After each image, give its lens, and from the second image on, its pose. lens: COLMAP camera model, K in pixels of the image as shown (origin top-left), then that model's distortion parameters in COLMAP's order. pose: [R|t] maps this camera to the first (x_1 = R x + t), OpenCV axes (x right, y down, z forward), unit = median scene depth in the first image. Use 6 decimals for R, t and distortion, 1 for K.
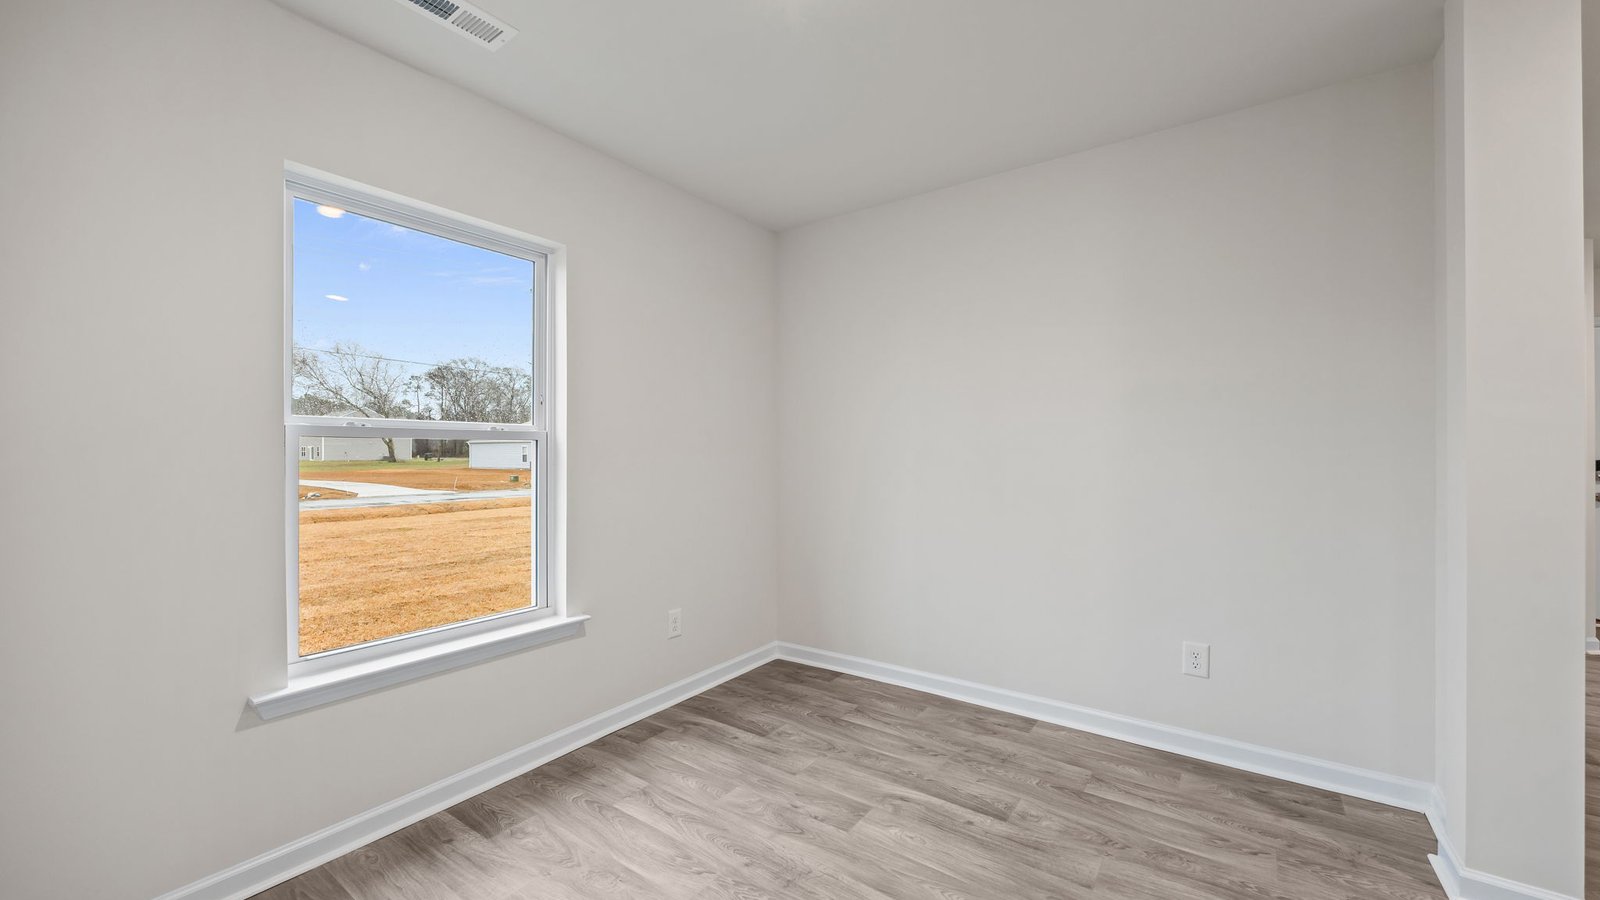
lens RADIAL K [[610.4, 0, 815.2], [0, 610.4, 453.1], [0, 0, 1]] dist [0.000437, 0.000049]
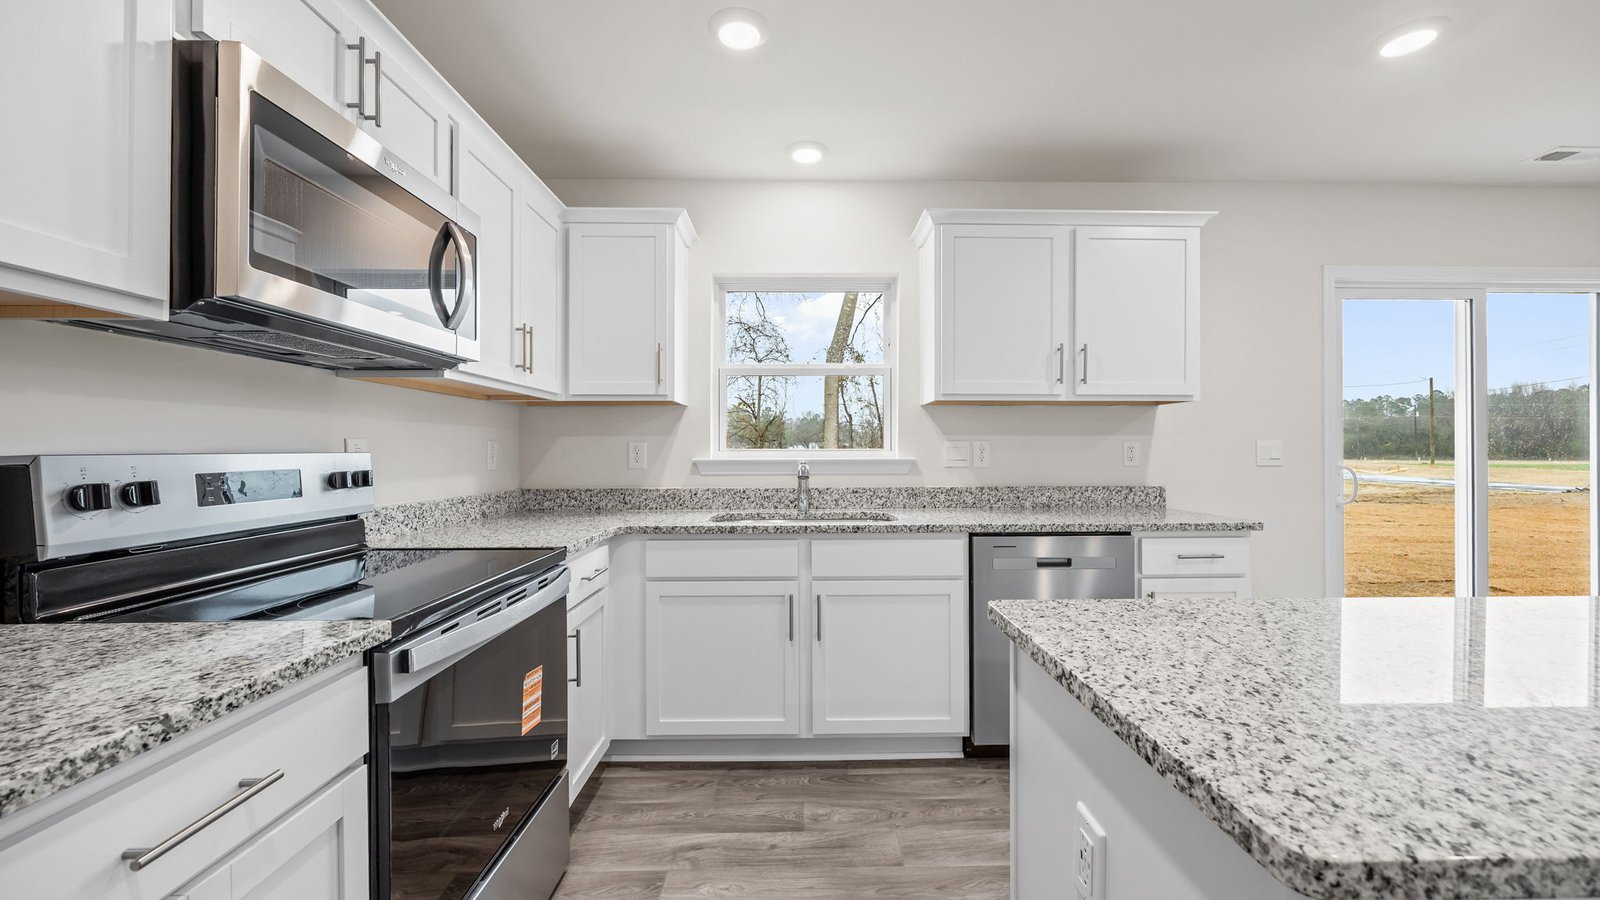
lens RADIAL K [[610.5, 0, 814.0], [0, 610.5, 444.7], [0, 0, 1]] dist [-0.000954, 0.000552]
pose [[0.803883, 0.012849, 0.594649, -0.237790], [-0.001132, 0.999798, -0.020073, 0.000069], [-0.594787, 0.015463, 0.803735, 0.168654]]
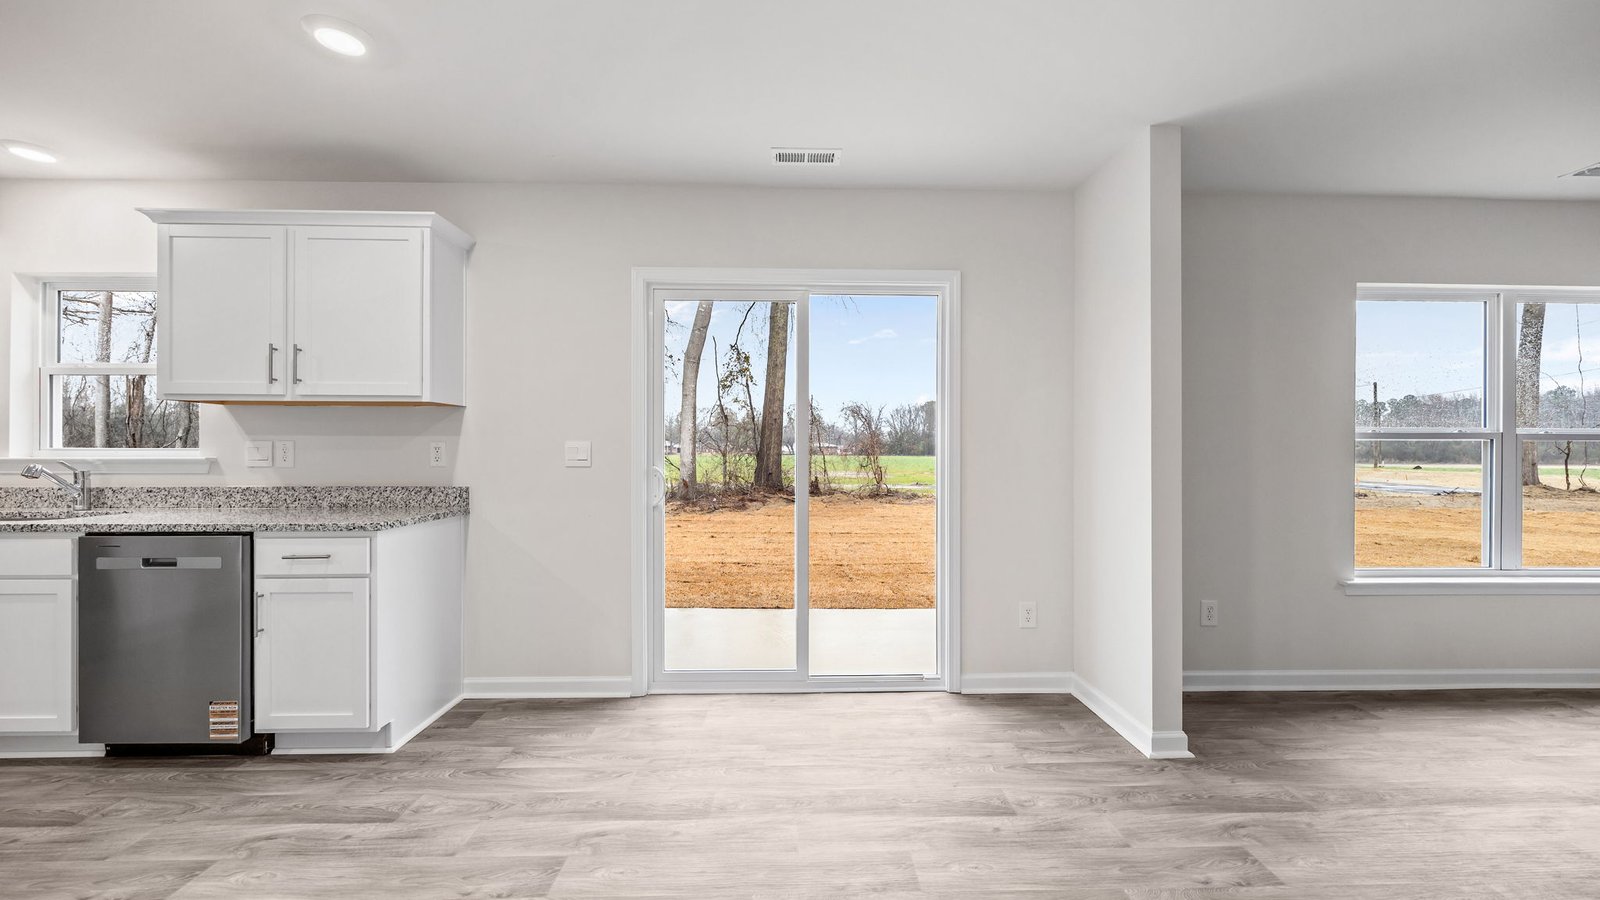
lens RADIAL K [[597.3, 0, 809.8], [0, 597.3, 457.7], [0, 0, 1]] dist [-0.006913, 0.000889]
pose [[0.798176, 0.003207, 0.602416, -0.136210], [-0.005115, 0.999986, 0.001454, -0.000463], [-0.602402, -0.004242, 0.798181, 0.096184]]
